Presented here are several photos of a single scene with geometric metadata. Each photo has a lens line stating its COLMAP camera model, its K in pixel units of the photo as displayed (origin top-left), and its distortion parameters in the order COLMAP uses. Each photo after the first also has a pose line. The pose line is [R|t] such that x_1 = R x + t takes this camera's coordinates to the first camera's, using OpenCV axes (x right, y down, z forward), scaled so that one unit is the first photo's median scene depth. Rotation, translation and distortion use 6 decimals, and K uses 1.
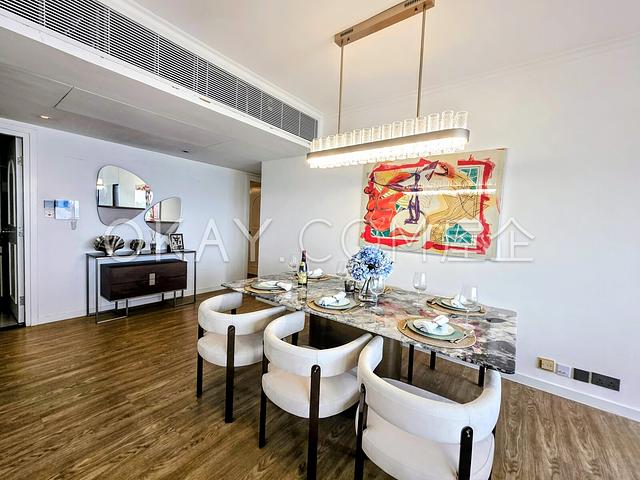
lens RADIAL K [[269.1, 0, 324.0], [0, 269.1, 222.1], [0, 0, 1]] dist [0.000169, 0.000268]
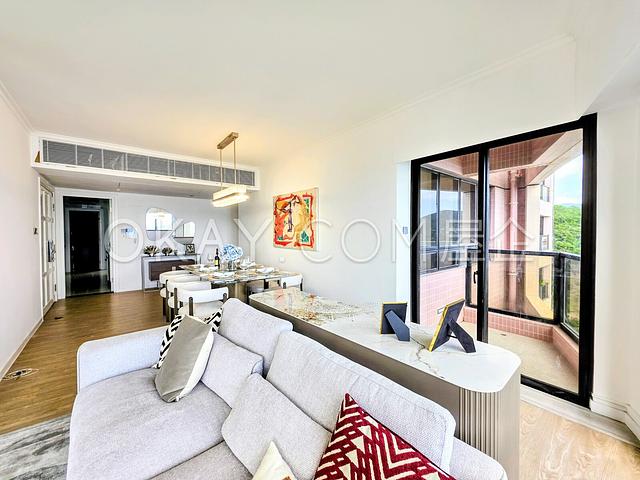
lens RADIAL K [[262.0, 0, 323.8], [0, 262.0, 222.6], [0, 0, 1]] dist [0.000881, -0.002250]
pose [[0.970688, -0.056362, -0.233641, 0.907233], [0.048340, 0.998033, -0.039928, 0.024063], [0.235432, 0.027463, 0.971503, -0.546986]]
